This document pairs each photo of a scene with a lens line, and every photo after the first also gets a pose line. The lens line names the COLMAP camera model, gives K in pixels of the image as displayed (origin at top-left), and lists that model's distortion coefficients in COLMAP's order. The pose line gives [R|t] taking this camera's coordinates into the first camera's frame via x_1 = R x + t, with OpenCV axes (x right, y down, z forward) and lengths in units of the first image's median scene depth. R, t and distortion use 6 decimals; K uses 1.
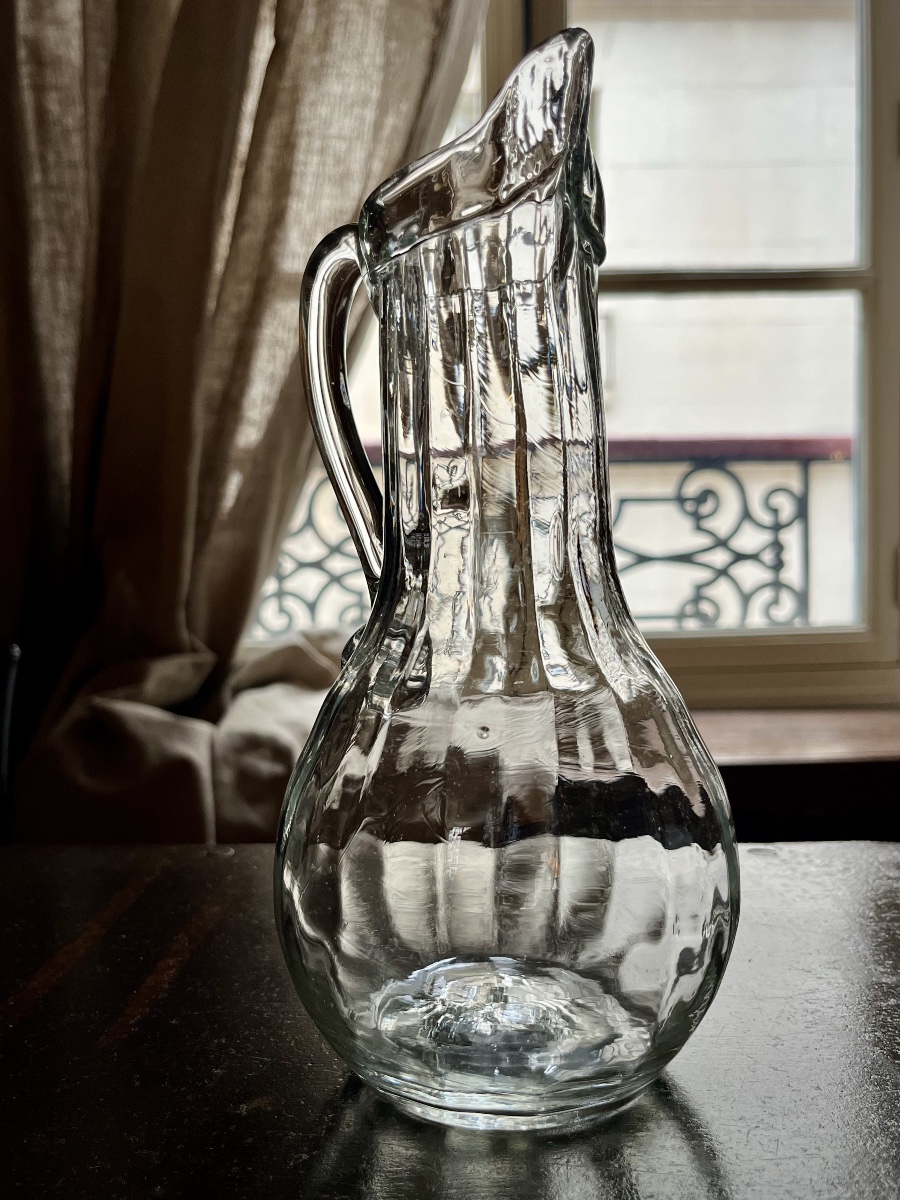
lens RADIAL K [[1087.9, 0, 445.6], [0, 1087.9, 607.5], [0, 0, 1]] dist [-0.000904, -0.013845]
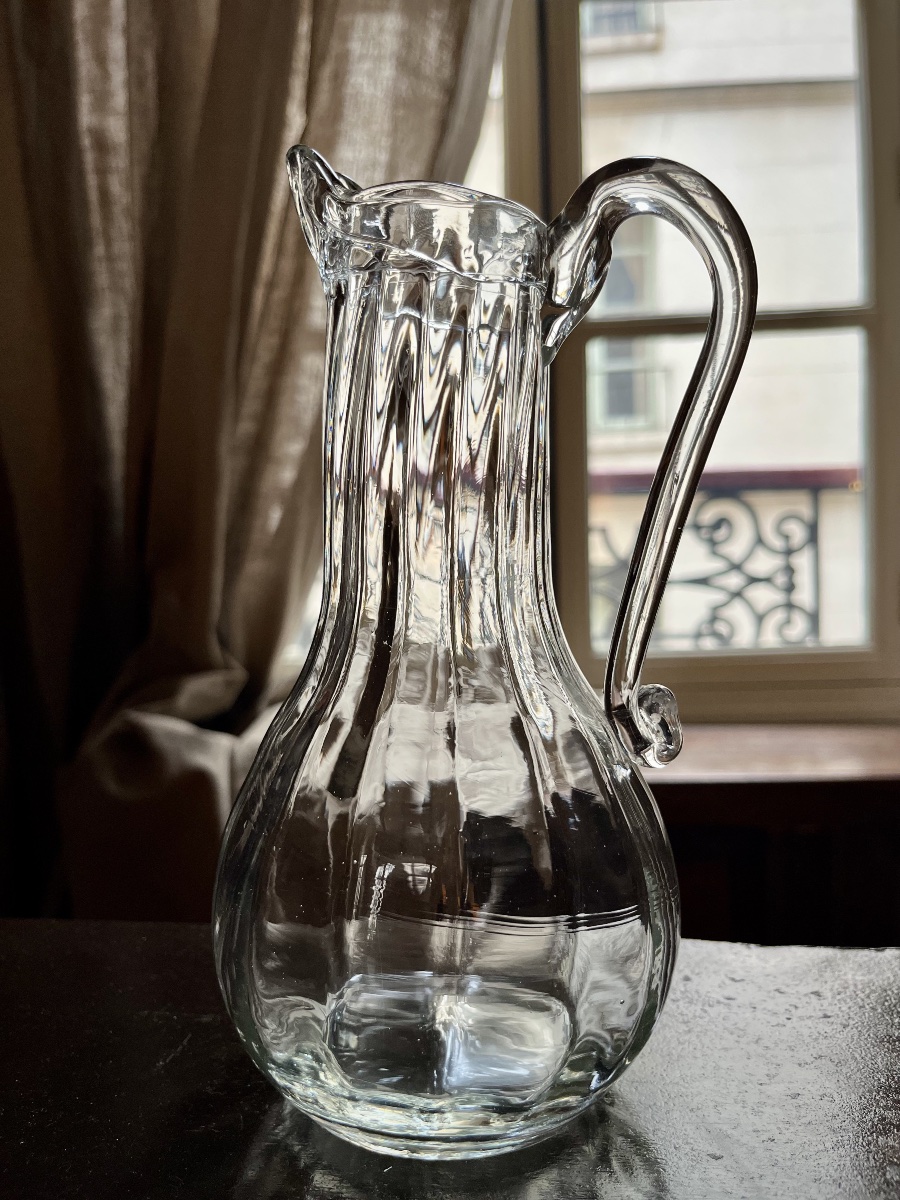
lens RADIAL K [[924.2, 0, 451.0], [0, 924.2, 603.6], [0, 0, 1]] dist [-0.005560, -0.008582]
pose [[0.995190, -0.003882, -0.097887, 0.086164], [0.001761, 0.999762, -0.021744, -0.005486], [0.097948, 0.021467, 0.994960, 0.091397]]
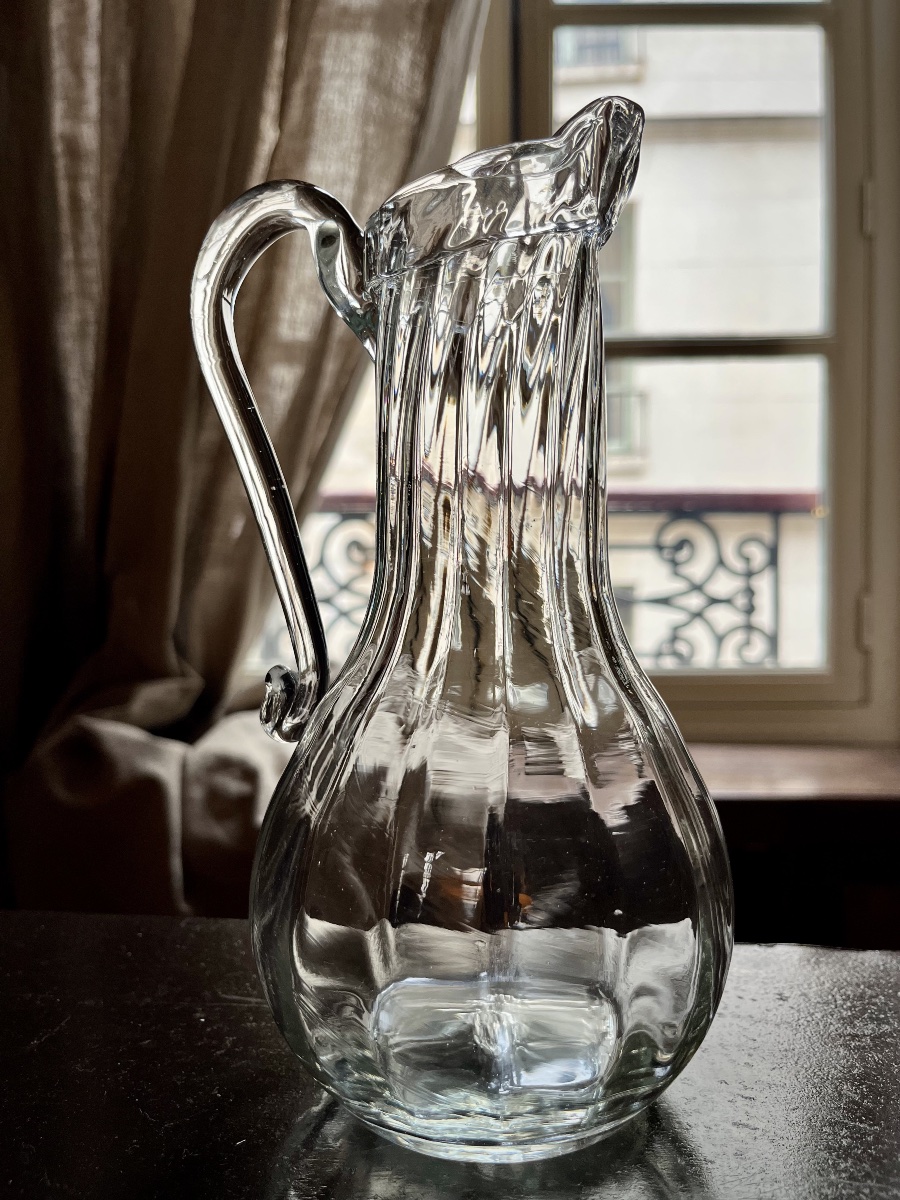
lens RADIAL K [[924.2, 0, 451.3], [0, 924.2, 602.9], [0, 0, 1]] dist [-0.005560, -0.008582]
pose [[0.997305, 0.016980, -0.071377, 0.102940], [-0.020077, 0.998877, -0.042904, 0.000199], [0.070569, 0.044222, 0.996526, 0.089761]]
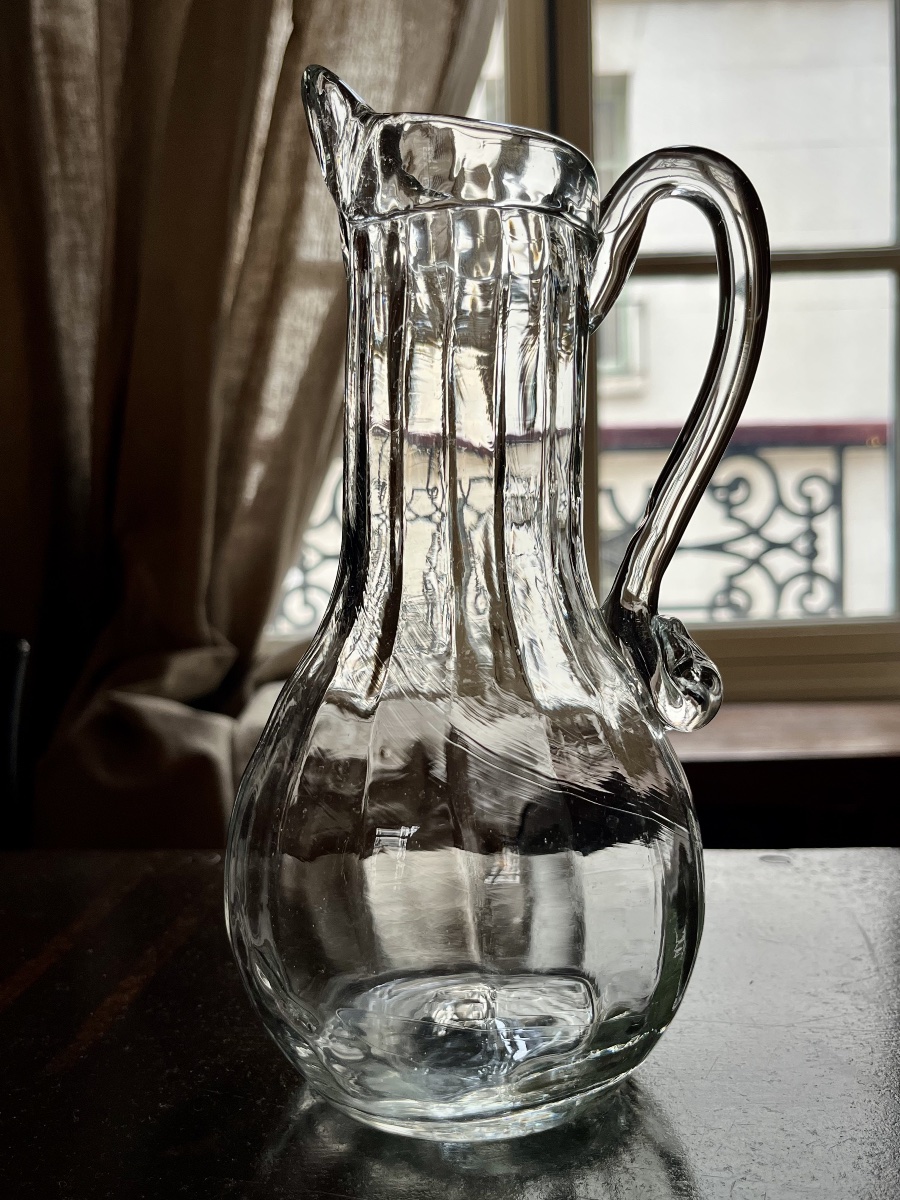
lens RADIAL K [[1087.9, 0, 448.3], [0, 1087.9, 608.2], [0, 0, 1]] dist [-0.000904, -0.013845]
pose [[0.999485, -0.005595, -0.031592, 0.012746], [0.005881, 0.999943, 0.008966, -0.001135], [0.031540, -0.009147, 0.999461, 0.016326]]
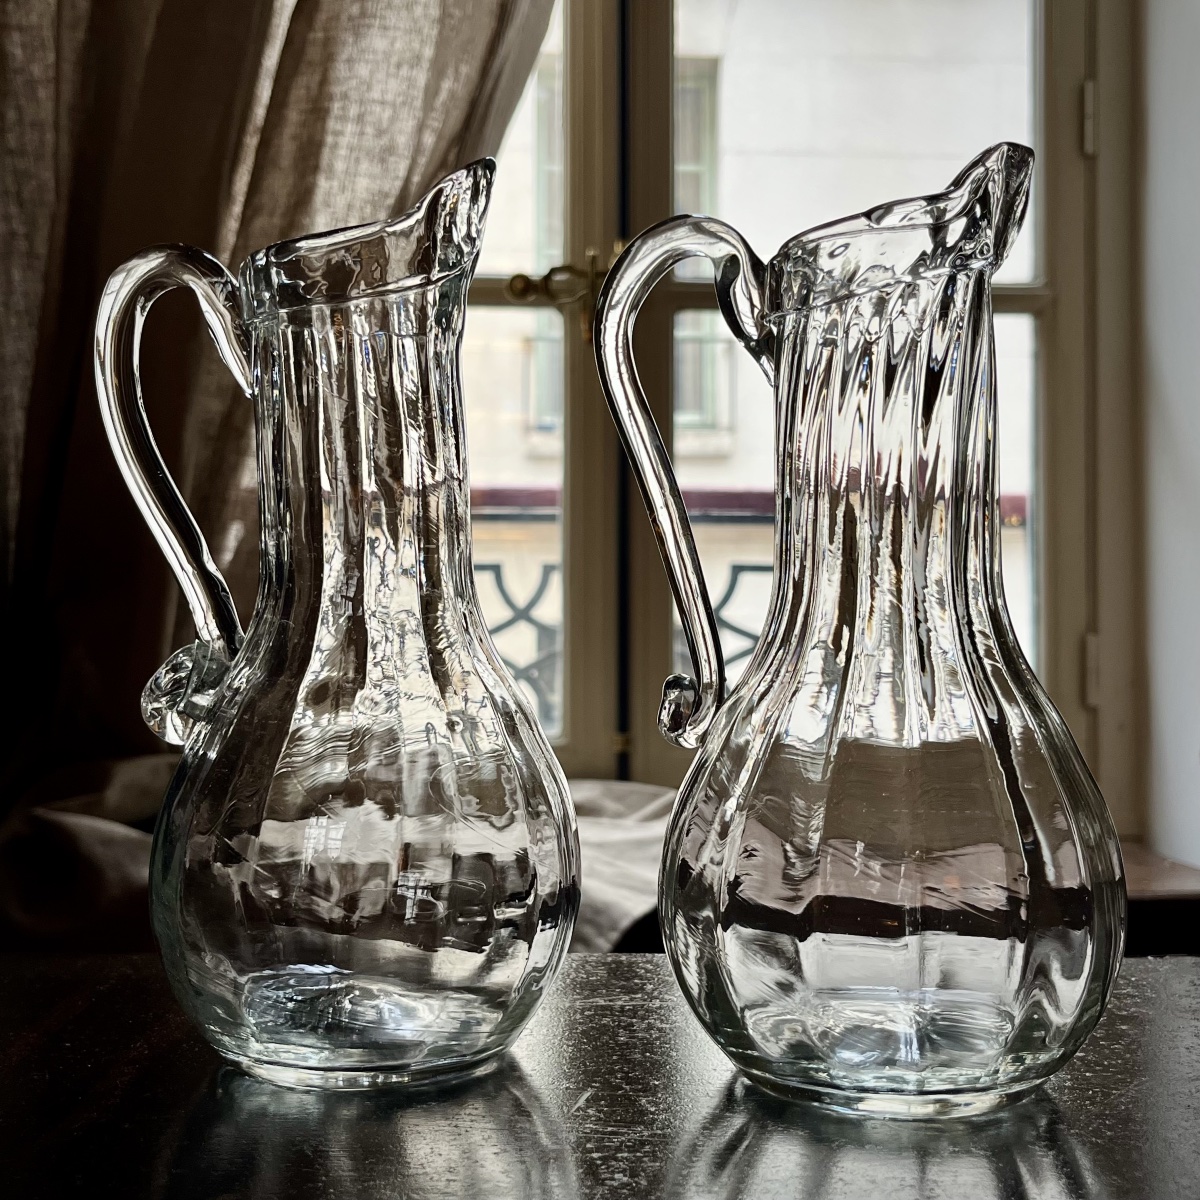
lens RADIAL K [[1452.4, 0, 599.7], [0, 1452.4, 599.5], [0, 0, 1]] dist [0.002393, 0.000000]
pose [[0.998330, 0.019307, 0.054447, 0.010282], [-0.014641, 0.996288, -0.084824, 0.017922], [-0.055883, 0.083885, 0.994907, -0.037828]]
